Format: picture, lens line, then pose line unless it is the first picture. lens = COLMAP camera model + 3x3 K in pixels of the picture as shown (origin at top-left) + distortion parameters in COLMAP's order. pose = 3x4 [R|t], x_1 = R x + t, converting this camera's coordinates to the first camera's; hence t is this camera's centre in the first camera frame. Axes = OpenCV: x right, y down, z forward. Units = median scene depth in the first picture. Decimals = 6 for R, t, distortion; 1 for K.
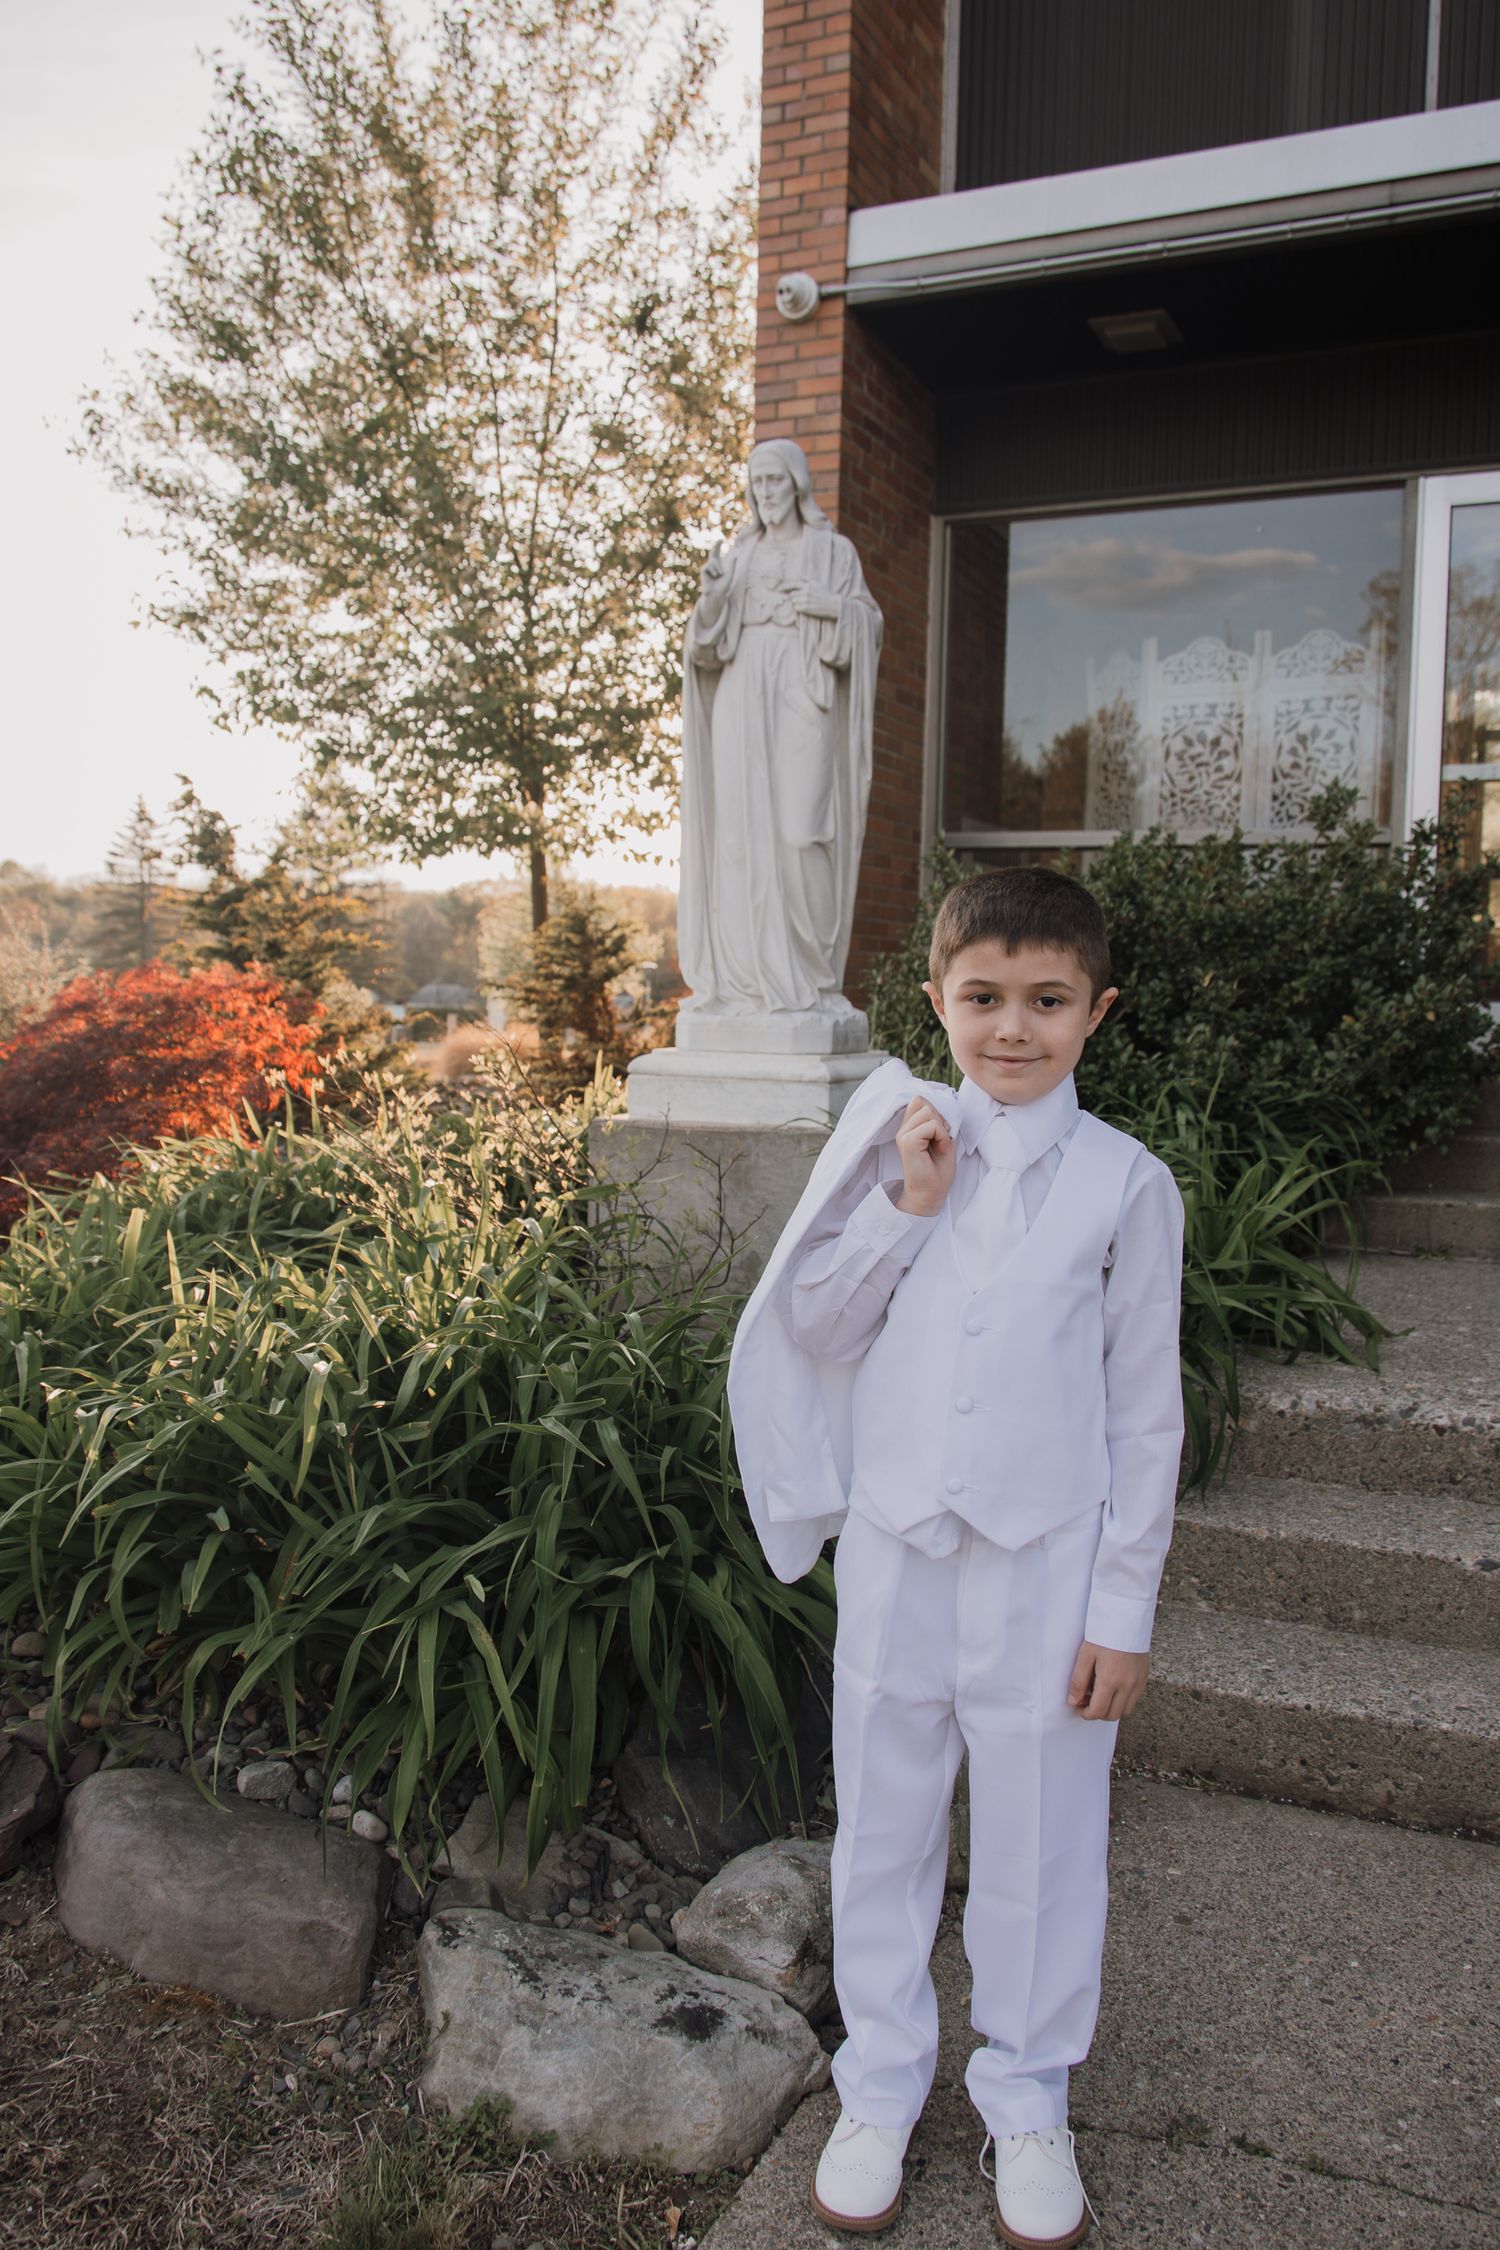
lens RADIAL K [[1864.9, 0, 748.9], [0, 1864.9, 1118.0], [0, 0, 1]] dist [0.004350, 0.002048]
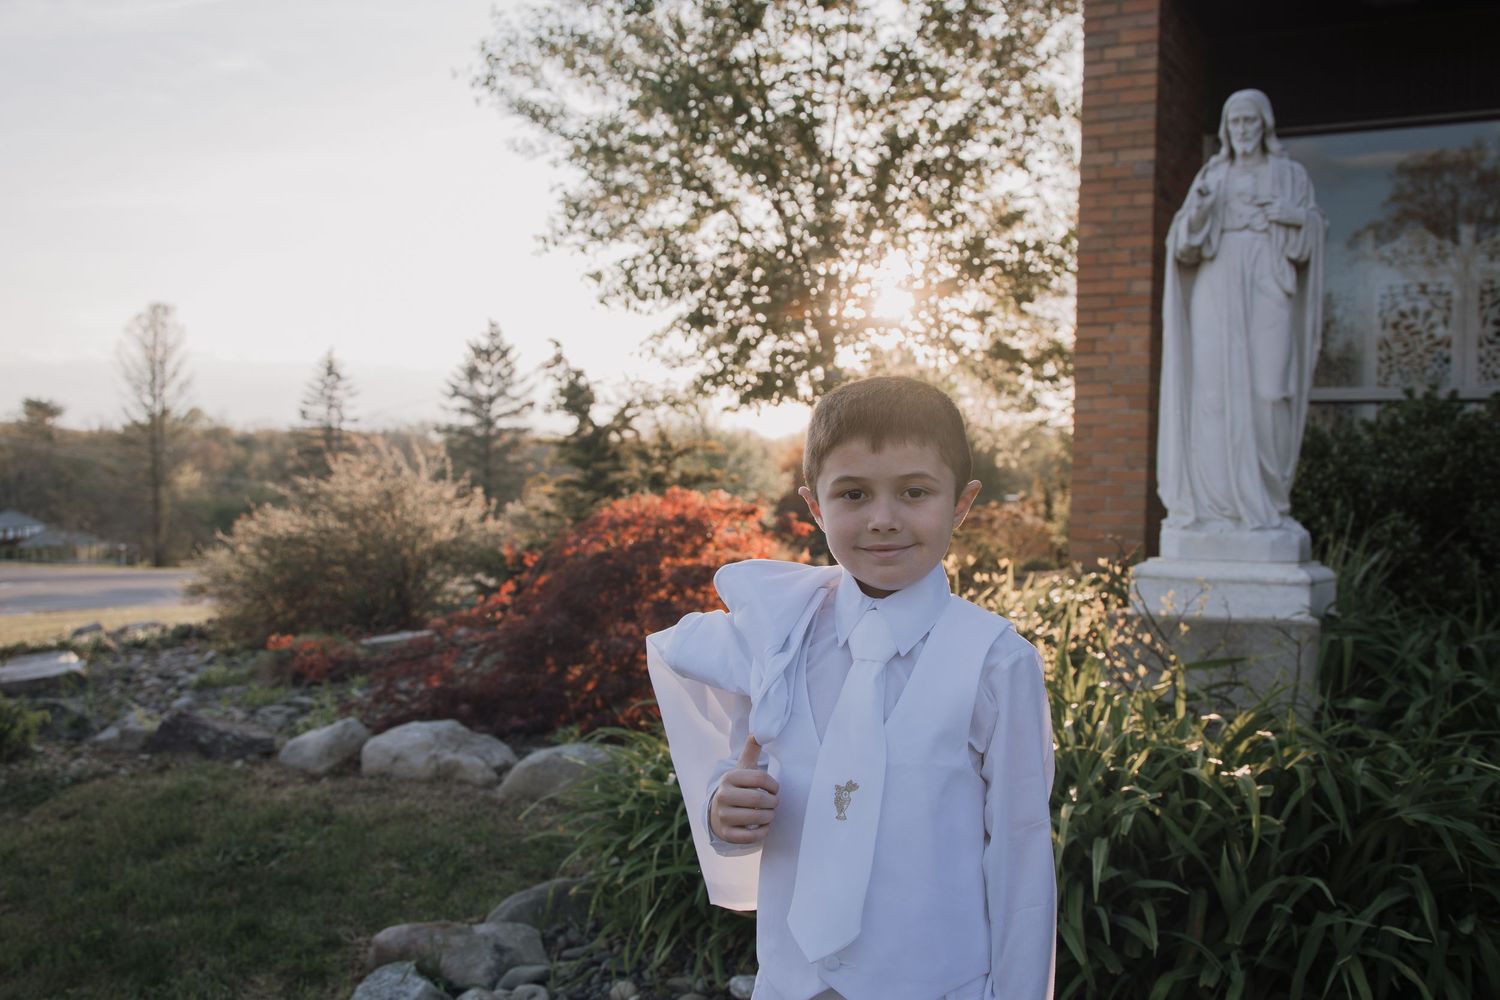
lens RADIAL K [[1628.8, 0, 750.5], [0, 1628.8, 502.7], [0, 0, 1]] dist [0.007007, 0.000000]
pose [[0.999314, 0.004657, -0.036752, -0.148046], [-0.007572, 0.996801, -0.079568, 0.008005], [0.036264, 0.079792, 0.996152, -0.061903]]
